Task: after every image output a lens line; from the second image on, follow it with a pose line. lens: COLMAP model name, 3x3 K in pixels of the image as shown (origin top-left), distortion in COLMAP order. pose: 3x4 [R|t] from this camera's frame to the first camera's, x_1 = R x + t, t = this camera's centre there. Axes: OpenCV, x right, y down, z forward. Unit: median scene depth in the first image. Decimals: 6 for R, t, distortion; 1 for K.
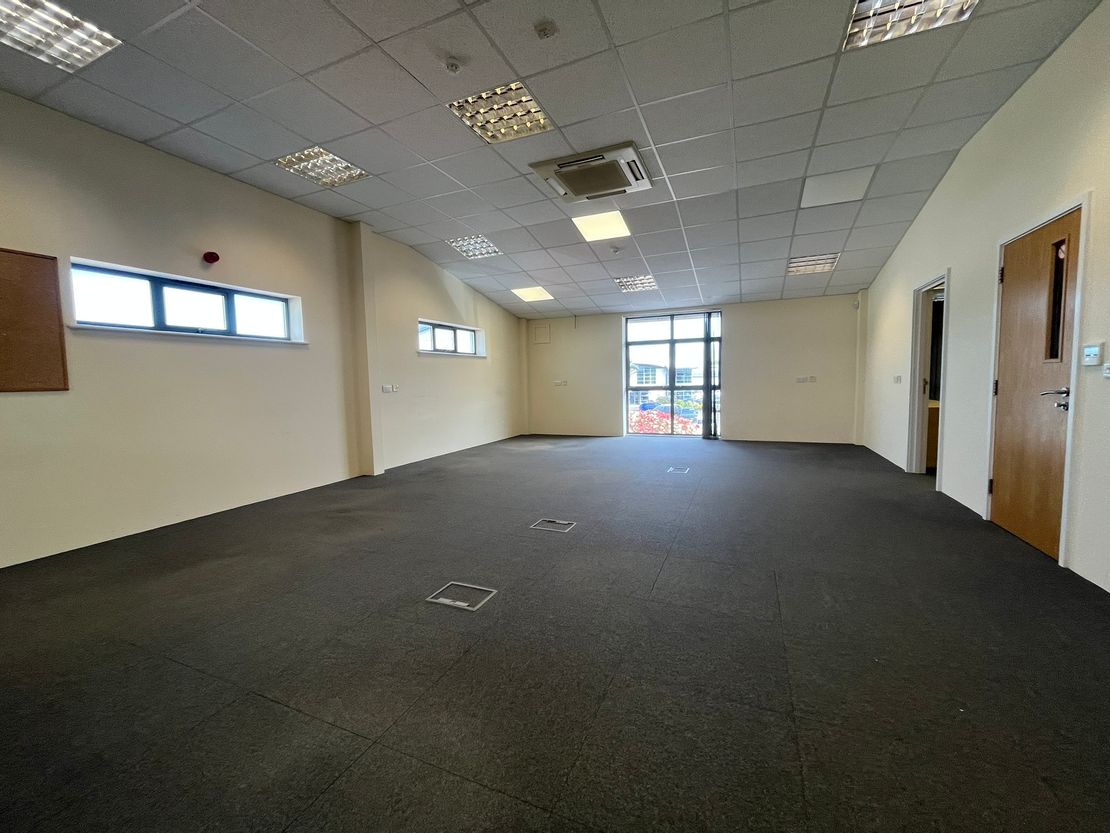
lens RADIAL K [[449.0, 0, 554.6], [0, 449.0, 415.1], [0, 0, 1]] dist [-0.000889, -0.000635]
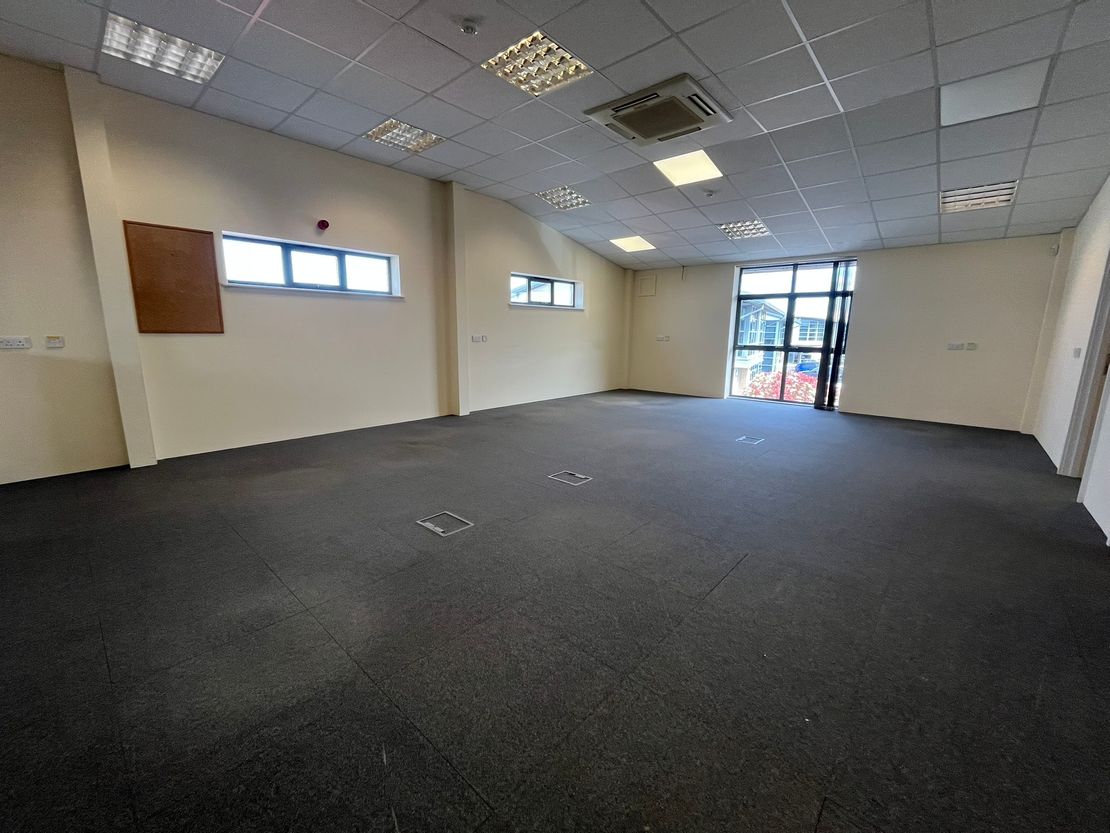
lens RADIAL K [[449.0, 0, 552.3], [0, 449.0, 415.5], [0, 0, 1]] dist [-0.000889, -0.000635]
pose [[0.948021, 0.090785, -0.304983, 0.188734], [-0.056598, 0.991263, 0.119142, -0.016689], [0.313135, -0.095687, 0.944876, 0.001120]]
